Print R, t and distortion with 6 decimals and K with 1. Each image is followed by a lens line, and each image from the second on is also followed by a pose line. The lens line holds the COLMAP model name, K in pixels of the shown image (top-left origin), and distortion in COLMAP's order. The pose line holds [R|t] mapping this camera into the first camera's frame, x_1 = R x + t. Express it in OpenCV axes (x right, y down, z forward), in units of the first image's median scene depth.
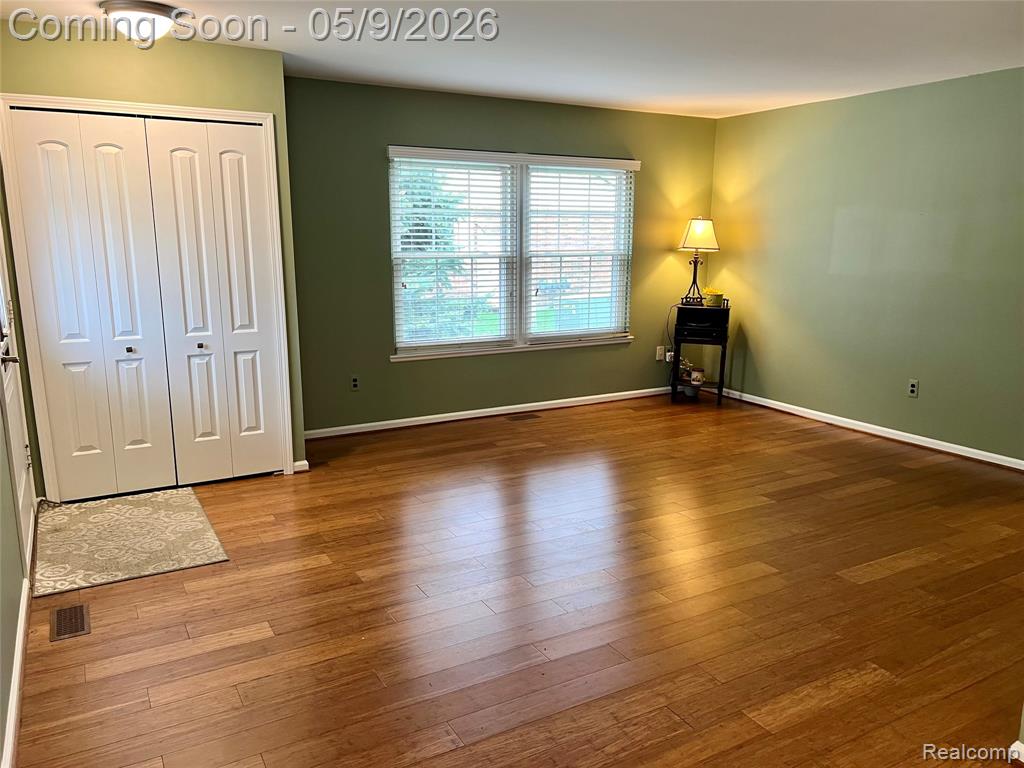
lens RADIAL K [[770.5, 0, 515.1], [0, 770.5, 380.4], [0, 0, 1]] dist [0.093466, -0.138035]
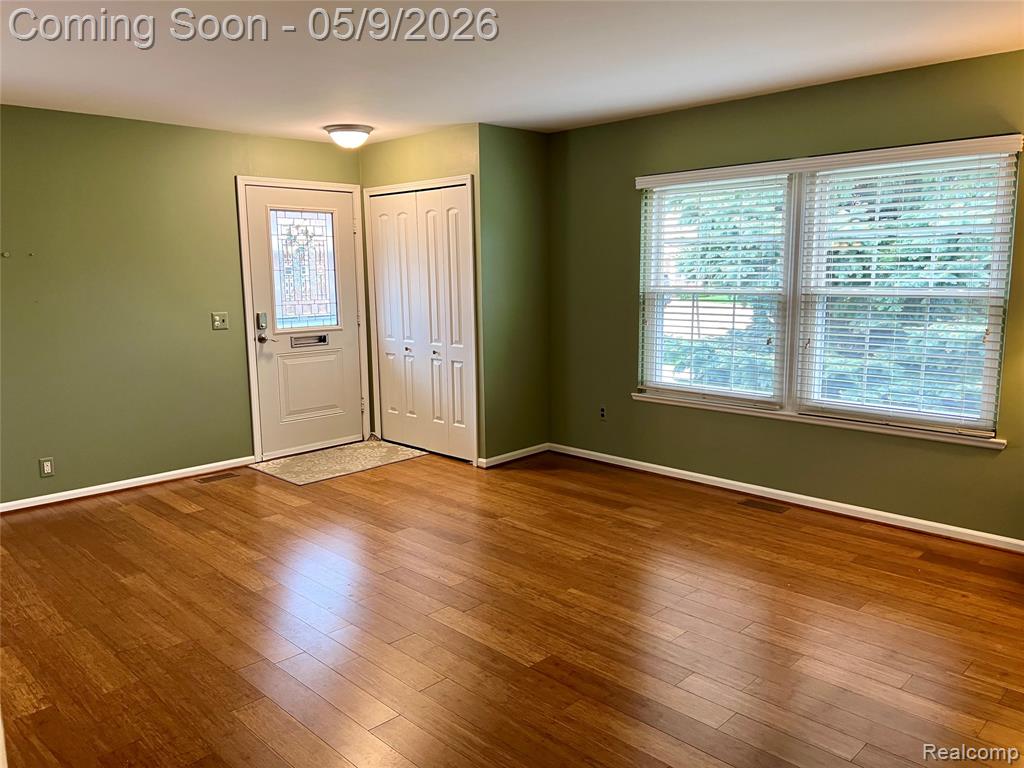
lens RADIAL K [[770.5, 0, 515.1], [0, 770.5, 380.4], [0, 0, 1]] dist [0.093466, -0.138035]
pose [[0.268558, 0.136233, -0.953581, 0.751739], [-0.168499, 0.981329, 0.092743, -0.117330], [0.948412, 0.135770, 0.286499, 0.611614]]
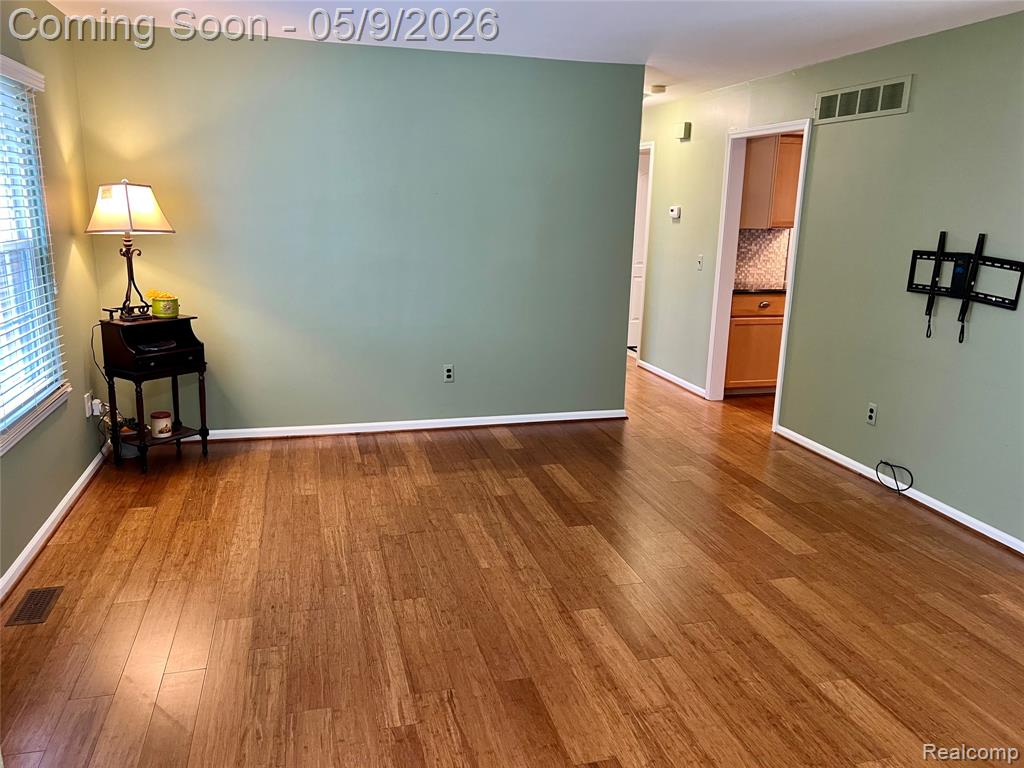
lens RADIAL K [[758.1, 0, 512.0], [0, 758.1, 384.0], [0, 0, 1]] dist [0.085109, -0.094511]
pose [[0.252166, -0.220147, 0.942310, -0.378009], [0.161413, 0.969705, 0.183352, -0.140171], [-0.954127, 0.105866, 0.280061, 0.662349]]
